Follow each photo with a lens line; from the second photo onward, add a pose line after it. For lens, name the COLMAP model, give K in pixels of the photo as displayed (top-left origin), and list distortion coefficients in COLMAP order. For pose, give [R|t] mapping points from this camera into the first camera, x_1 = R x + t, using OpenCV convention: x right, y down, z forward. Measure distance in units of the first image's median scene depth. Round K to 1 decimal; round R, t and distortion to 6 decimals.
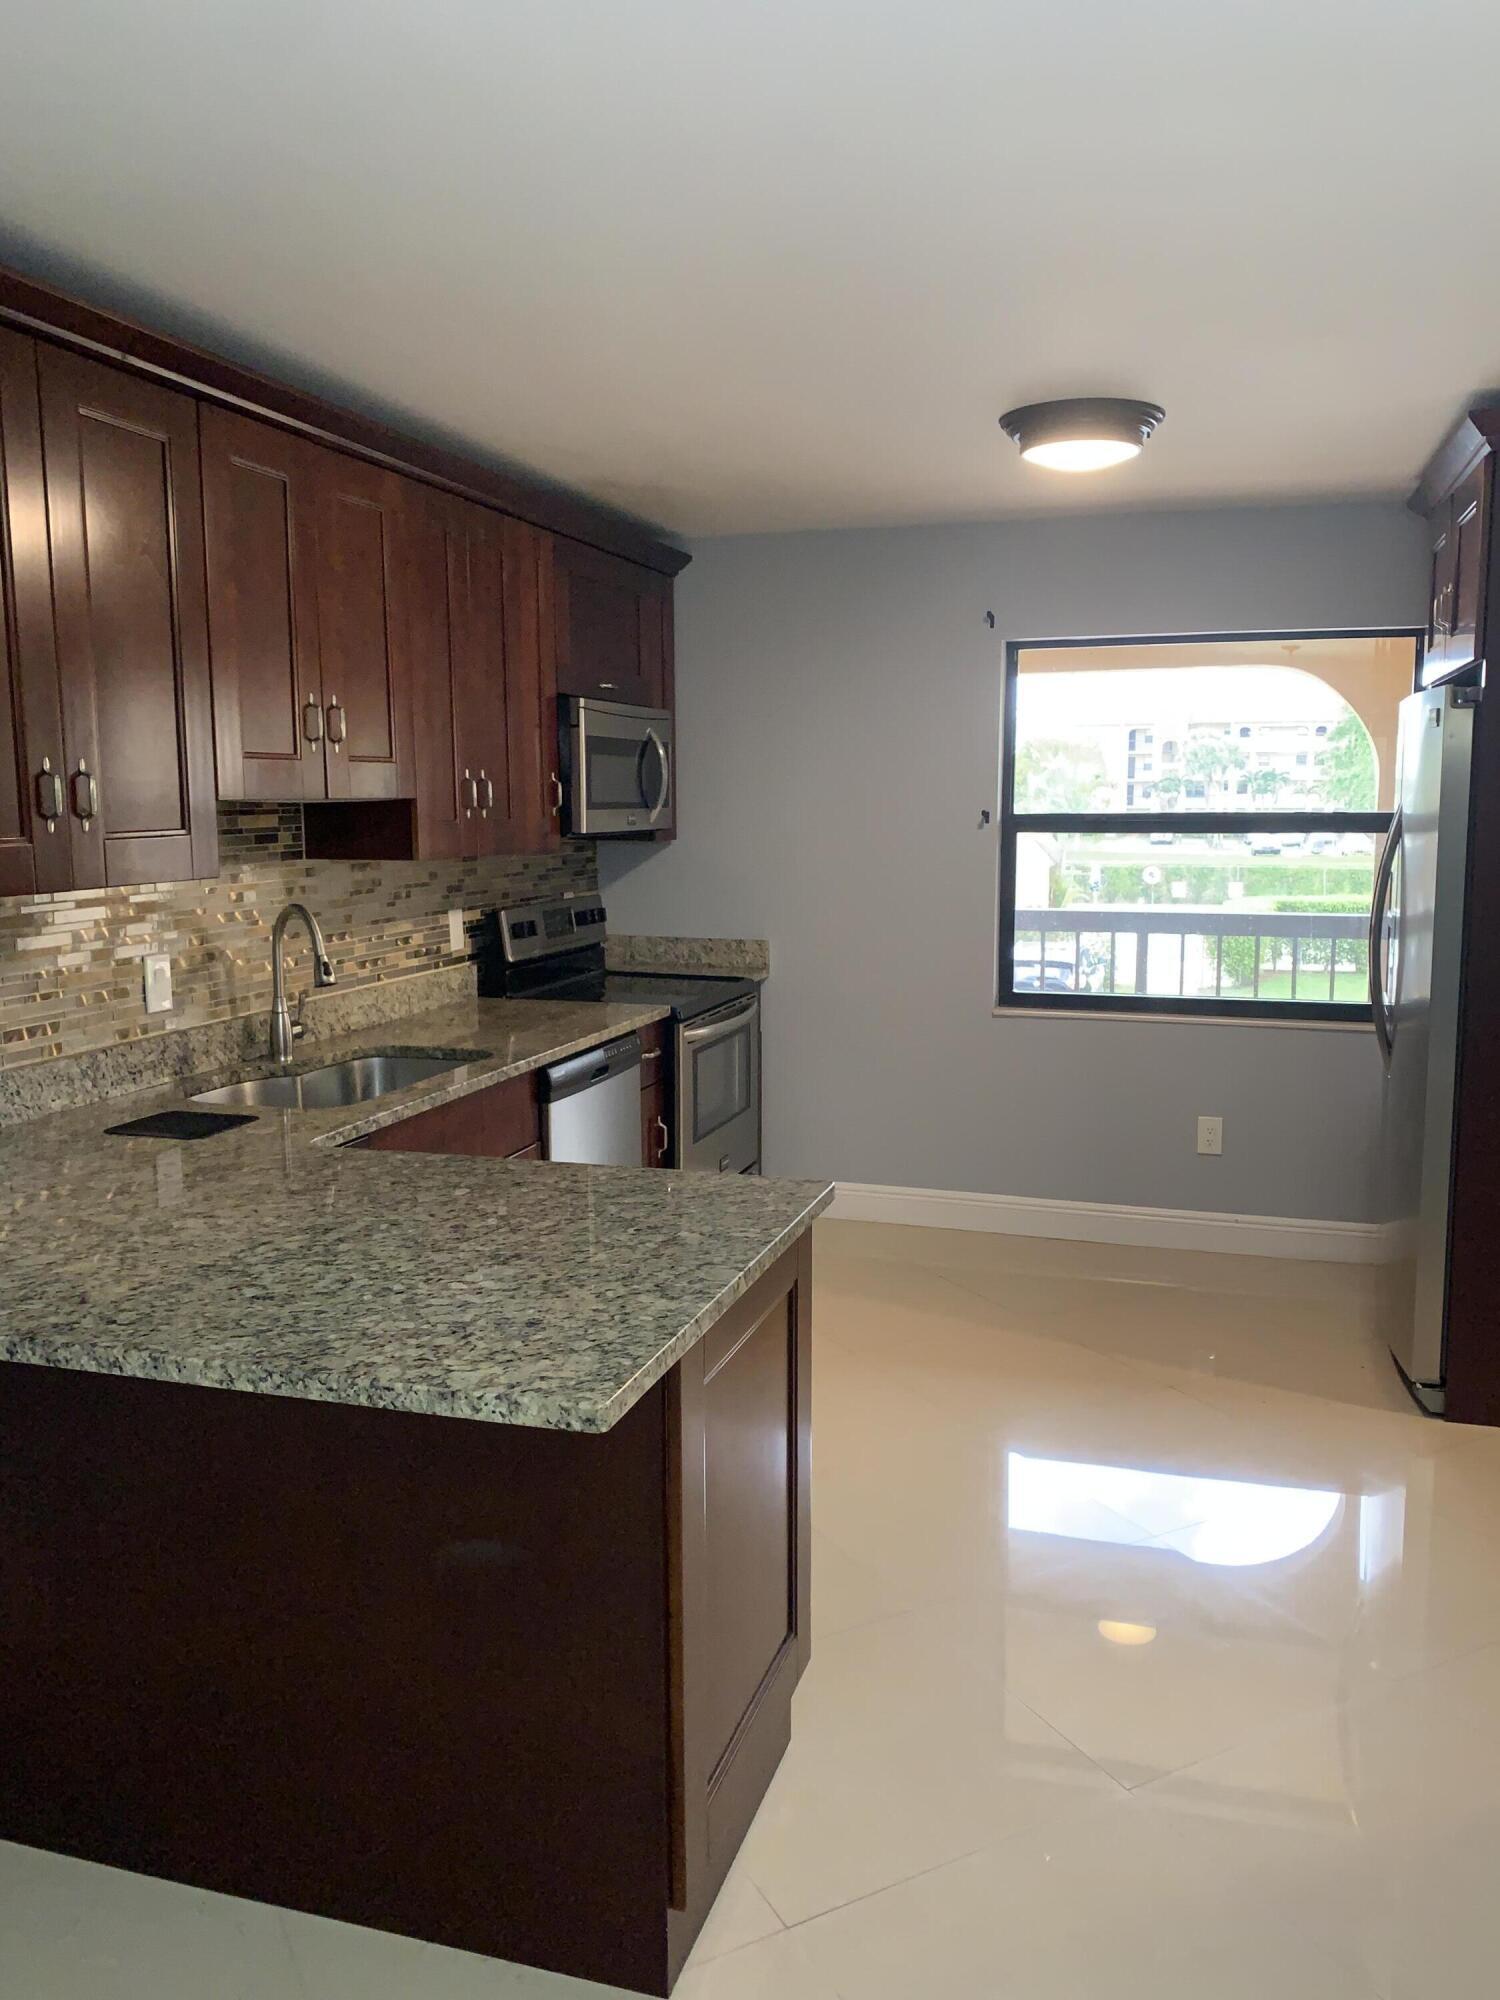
lens RADIAL K [[1518.1, 0, 789.5], [0, 1518.1, 976.0], [0, 0, 1]] dist [0.051763, -0.091222]
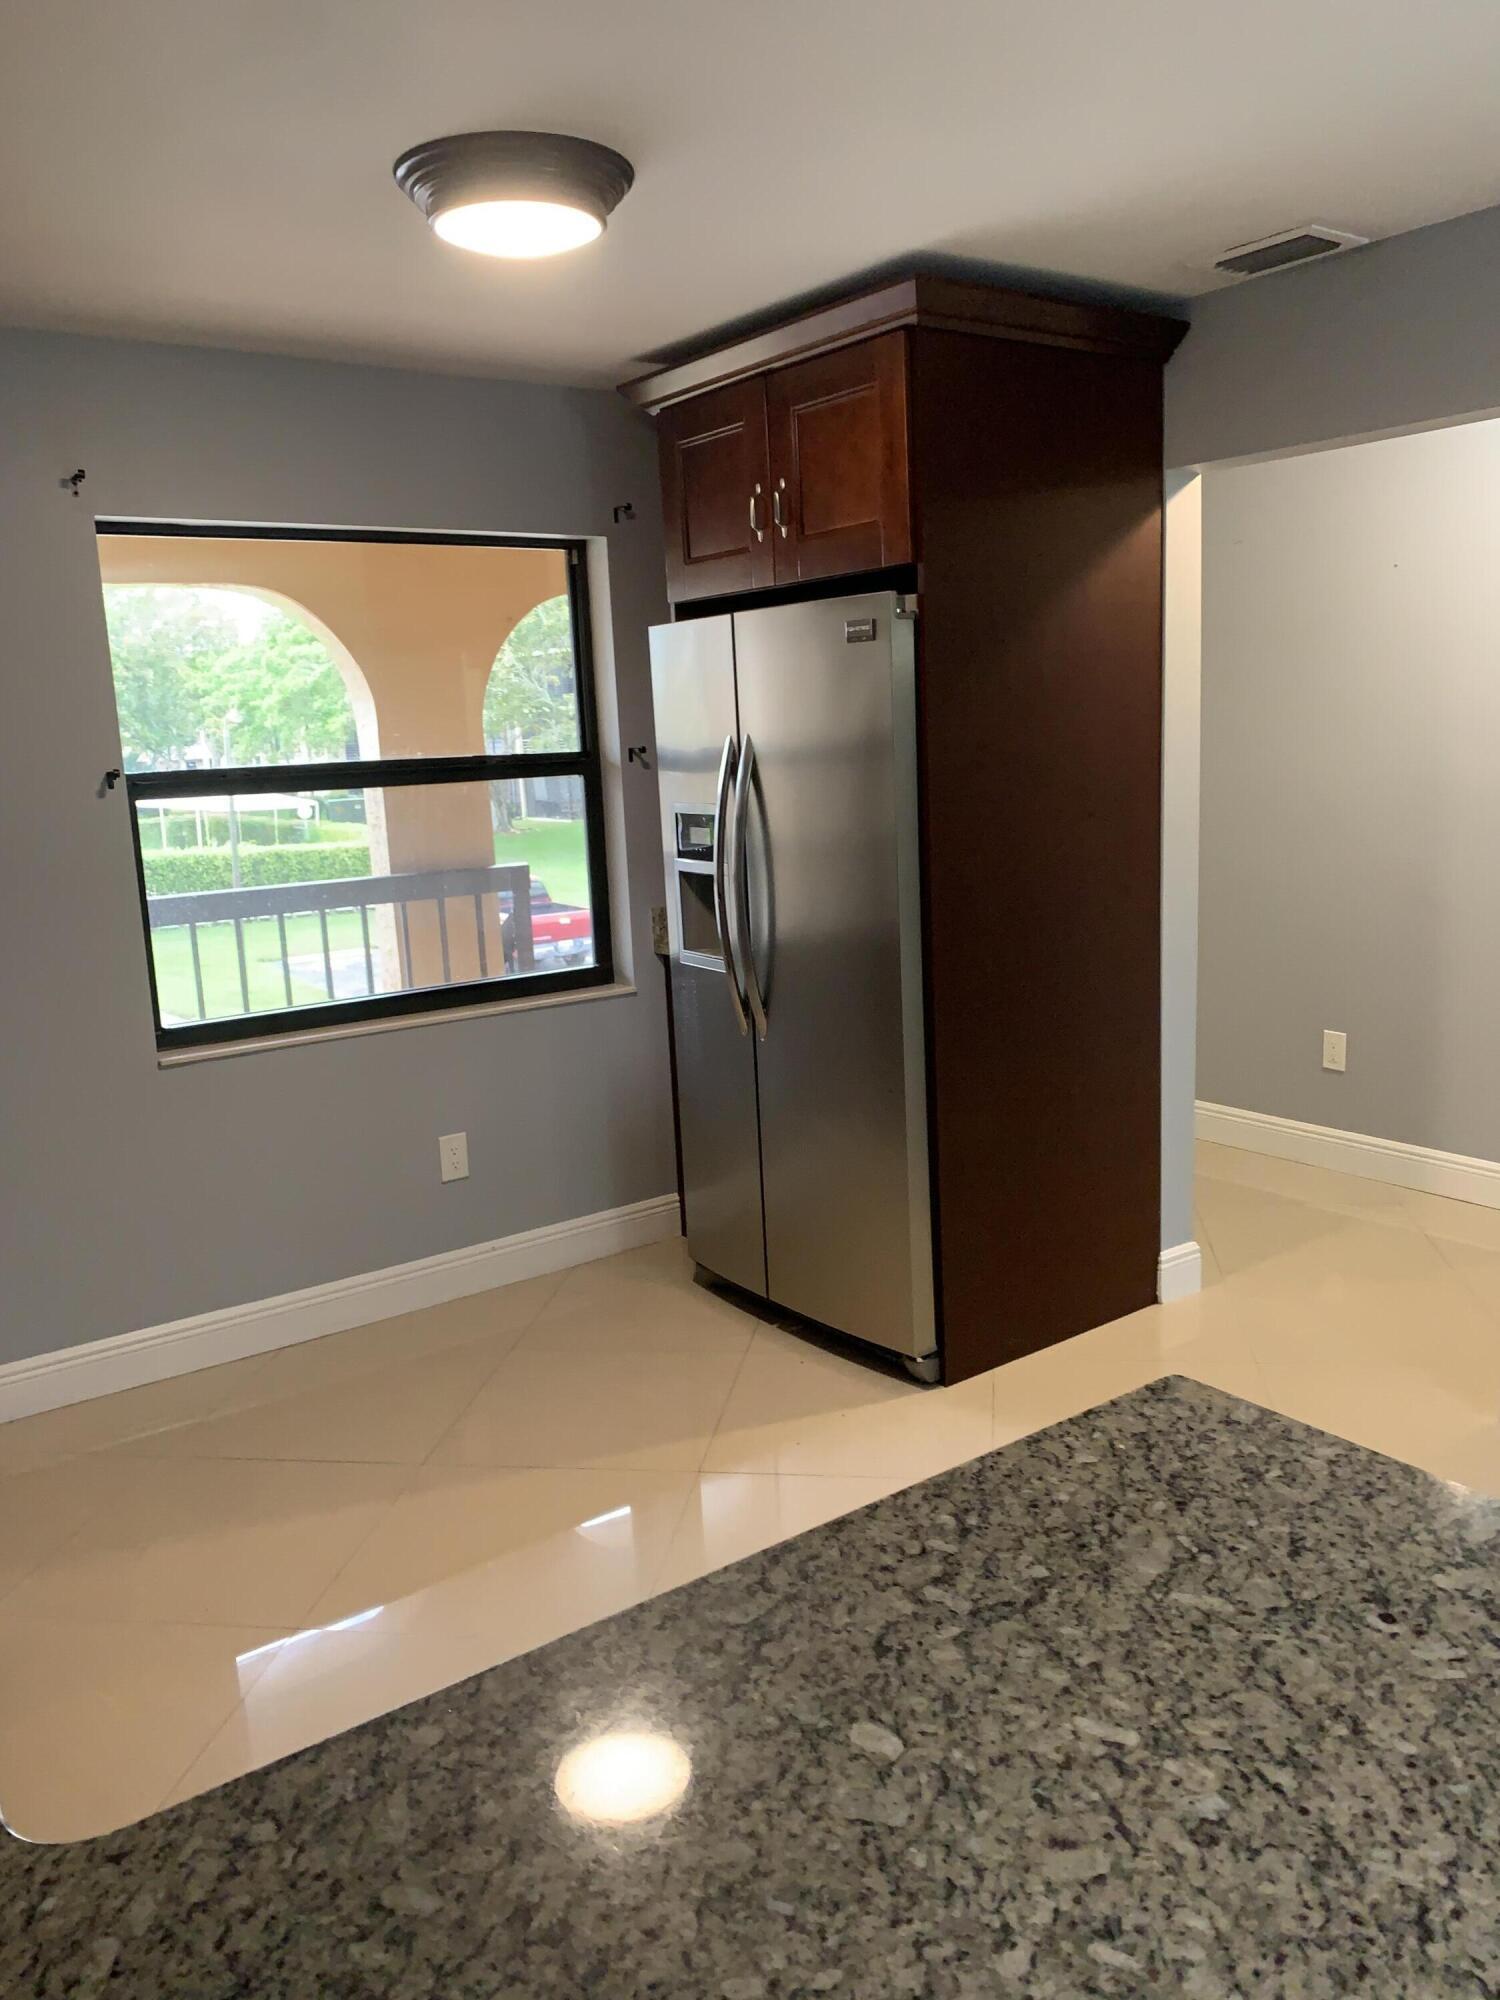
lens RADIAL K [[1512.8, 0, 771.1], [0, 1512.8, 1012.8], [0, 0, 1]] dist [0.053825, -0.091719]
pose [[0.607081, -0.172508, 0.775689, -0.335089], [0.132982, 0.984441, 0.114857, -0.060084], [-0.783434, 0.033425, 0.620576, 0.514926]]
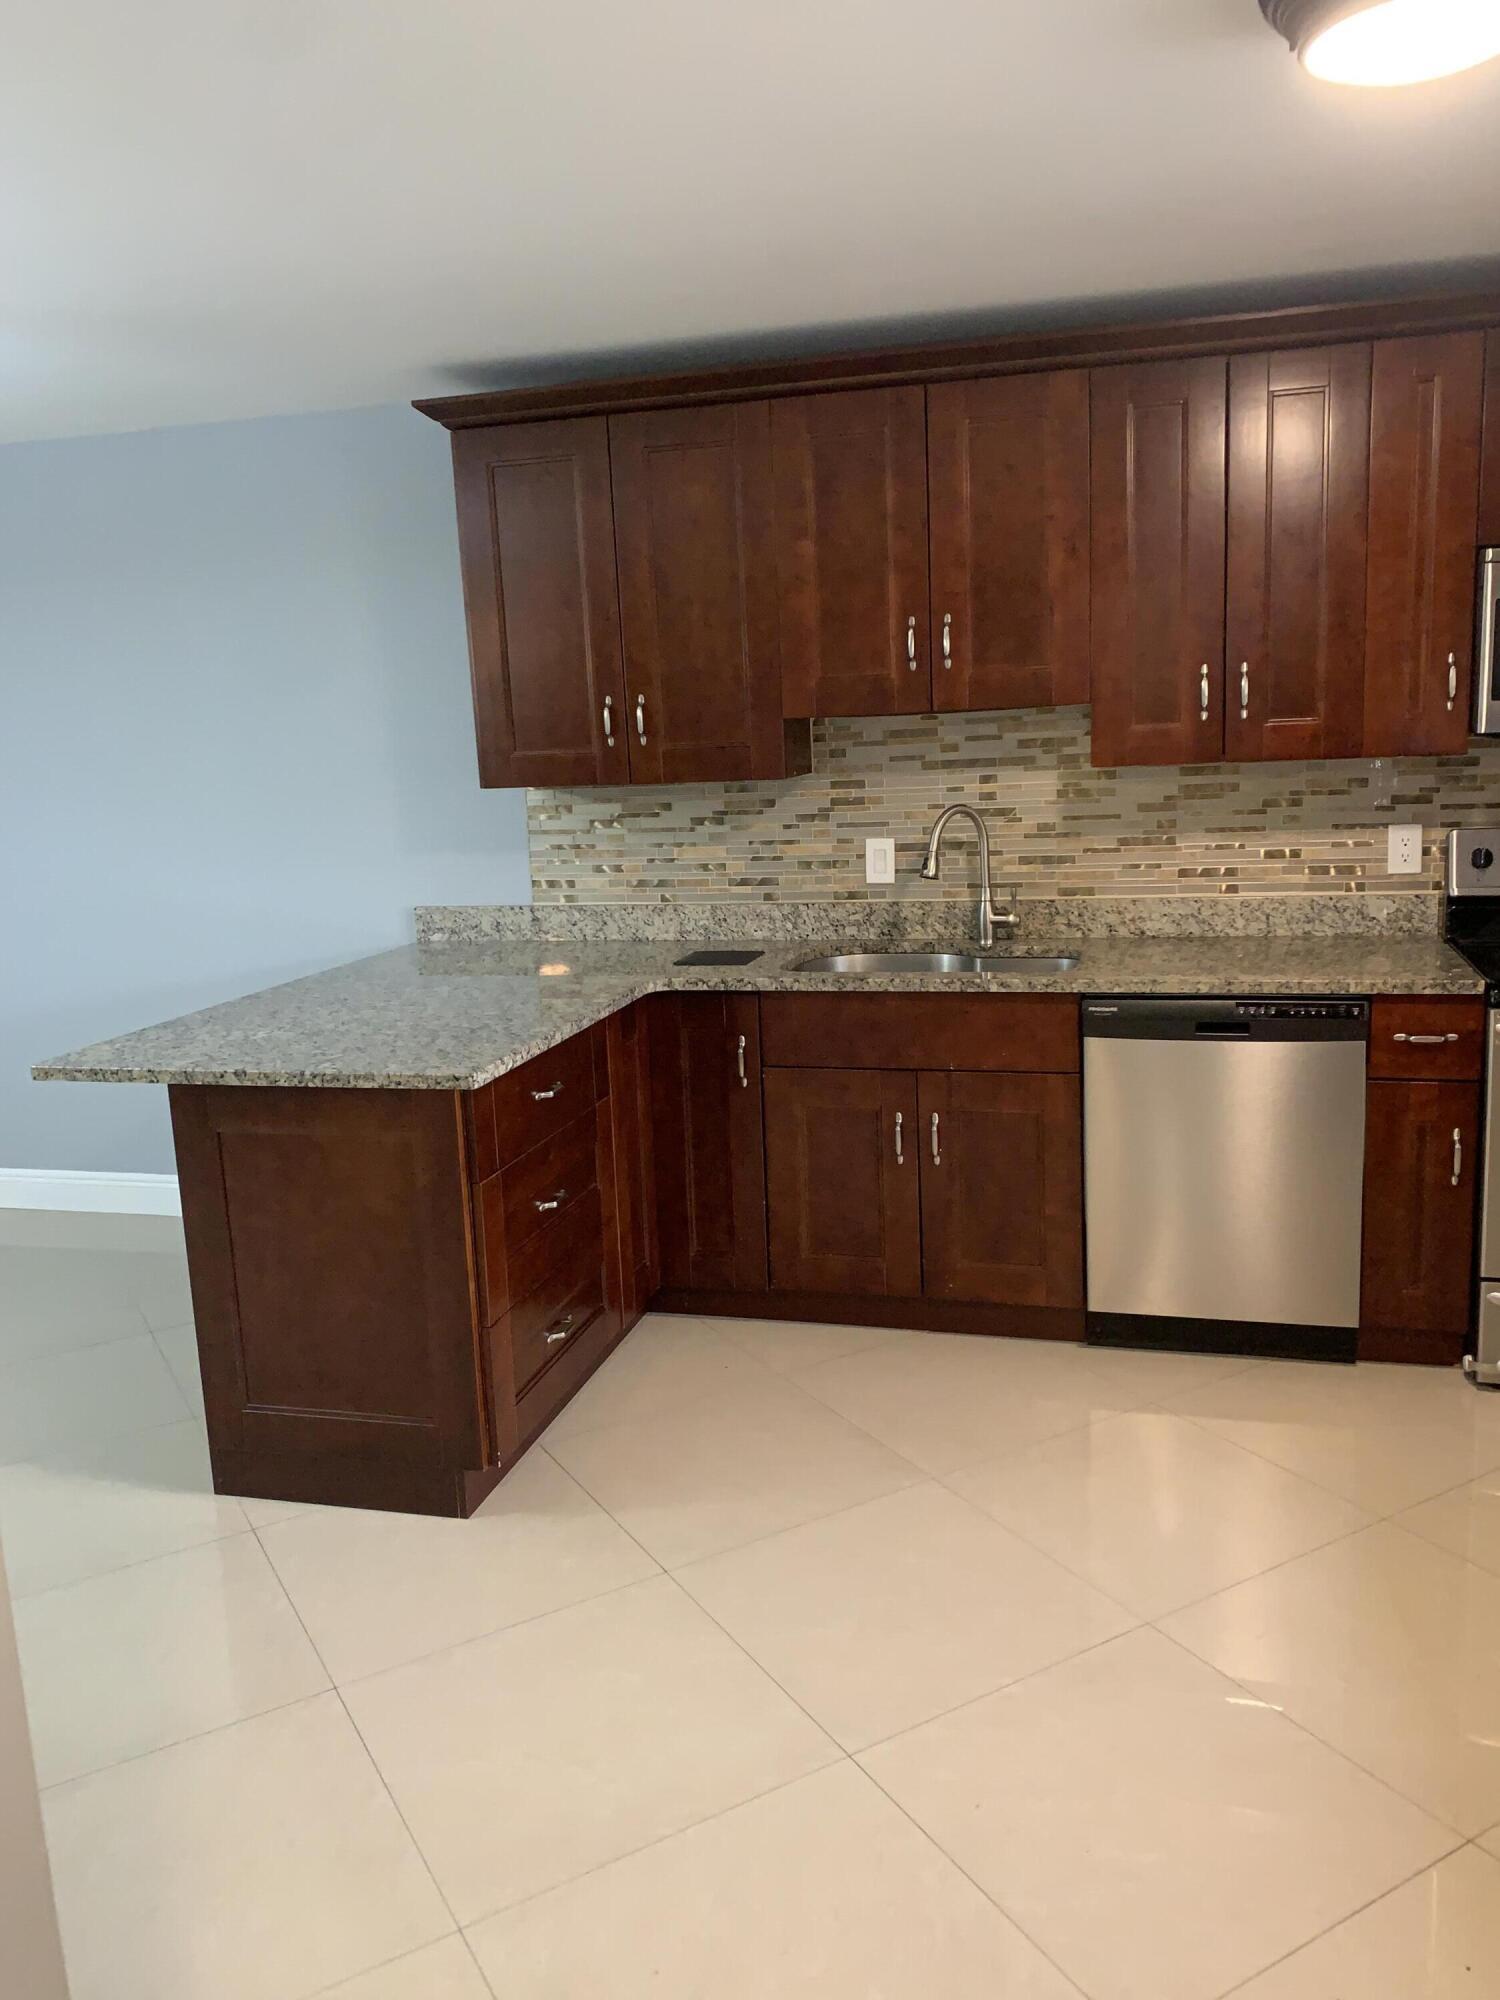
lens RADIAL K [[1551.1, 0, 788.1], [0, 1551.1, 993.8], [0, 0, 1]] dist [0.202285, -0.511644]
pose [[0.019366, 0.181418, -0.983215, 0.802155], [-0.074791, 0.980907, 0.179519, -0.103854], [0.997011, 0.070059, 0.032565, 0.814611]]
